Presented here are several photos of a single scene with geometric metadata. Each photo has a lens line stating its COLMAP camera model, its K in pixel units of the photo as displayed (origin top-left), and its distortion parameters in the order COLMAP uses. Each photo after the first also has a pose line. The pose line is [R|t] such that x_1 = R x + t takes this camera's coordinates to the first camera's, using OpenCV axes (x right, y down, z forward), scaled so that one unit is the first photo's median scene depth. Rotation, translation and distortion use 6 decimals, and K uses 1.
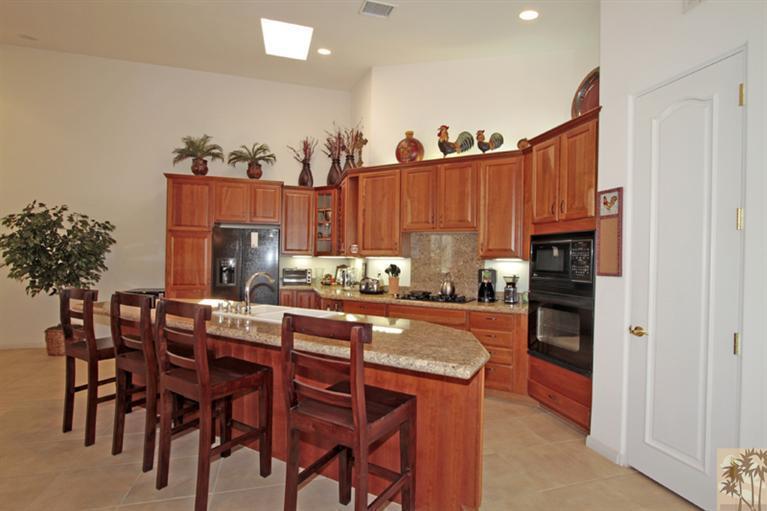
lens RADIAL K [[372.9, 0, 389.5], [0, 372.9, 259.2], [0, 0, 1]] dist [-0.015895, 0.000760]
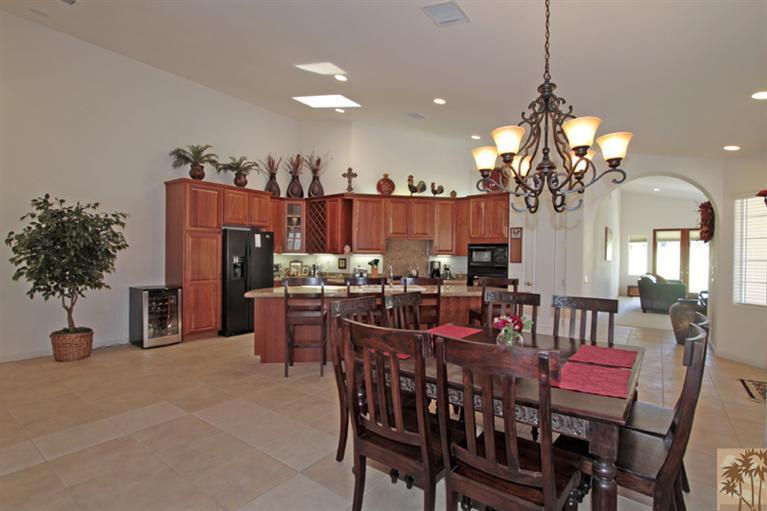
lens RADIAL K [[372.9, 0, 389.5], [0, 372.9, 259.2], [0, 0, 1]] dist [-0.015895, 0.000760]
pose [[0.798431, -0.011844, 0.601970, -0.770049], [0.002021, 0.999854, 0.016992, -0.010890], [-0.602084, -0.012351, 0.798338, -0.227230]]
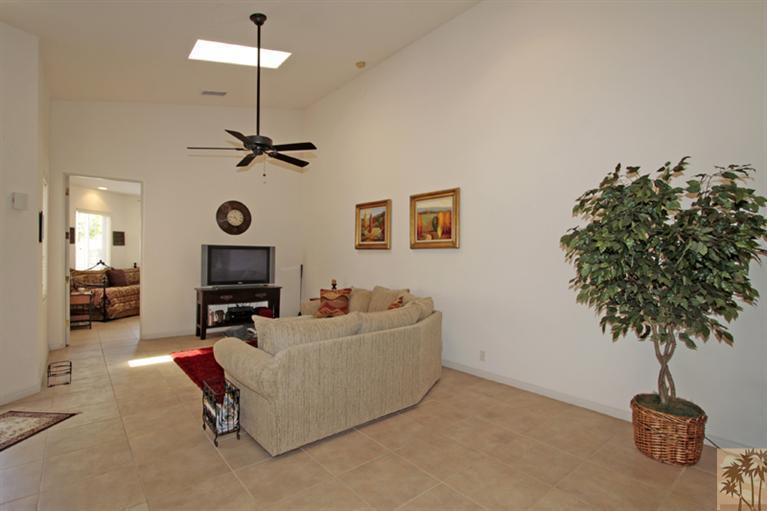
lens RADIAL K [[372.9, 0, 389.5], [0, 372.9, 259.2], [0, 0, 1]] dist [-0.015895, 0.000760]
pose [[0.403375, -0.002850, -0.915030, -0.545557], [-0.002834, 0.999986, -0.004364, -0.012524], [0.915030, 0.004353, 0.403362, 0.421606]]
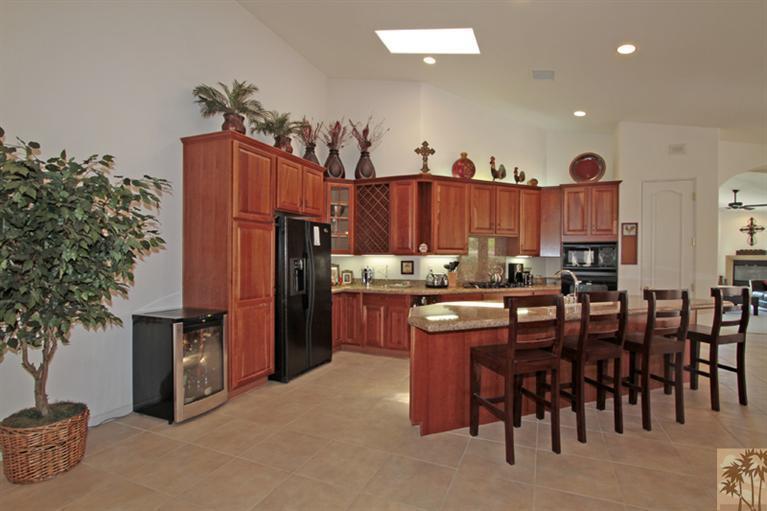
lens RADIAL K [[372.9, 0, 389.5], [0, 372.9, 259.2], [0, 0, 1]] dist [-0.015895, 0.000760]
pose [[0.632042, -0.017864, 0.774728, -0.927895], [0.005238, 0.999810, 0.018781, -0.014831], [-0.774916, -0.007812, 0.632016, 0.362505]]
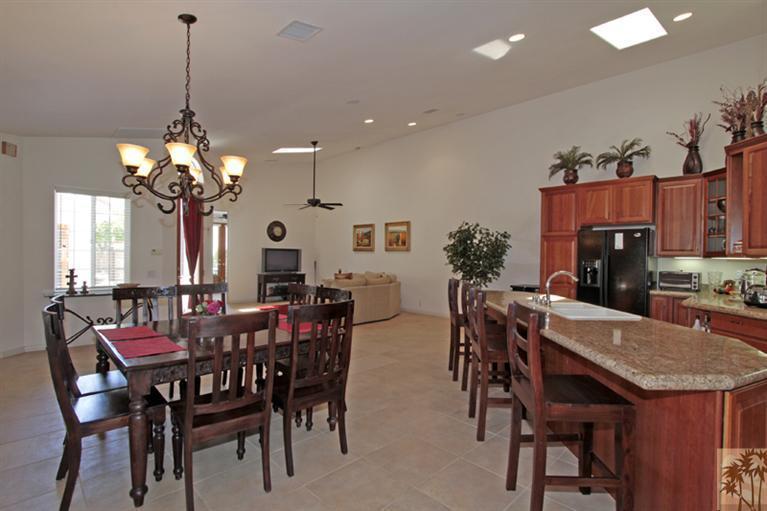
lens RADIAL K [[372.9, 0, 389.5], [0, 372.9, 259.2], [0, 0, 1]] dist [-0.015895, 0.000760]
pose [[0.476184, -0.001766, -0.879344, 0.212578], [-0.005285, 0.999974, -0.004870, 0.004273], [0.879330, 0.006966, 0.476163, 0.007567]]
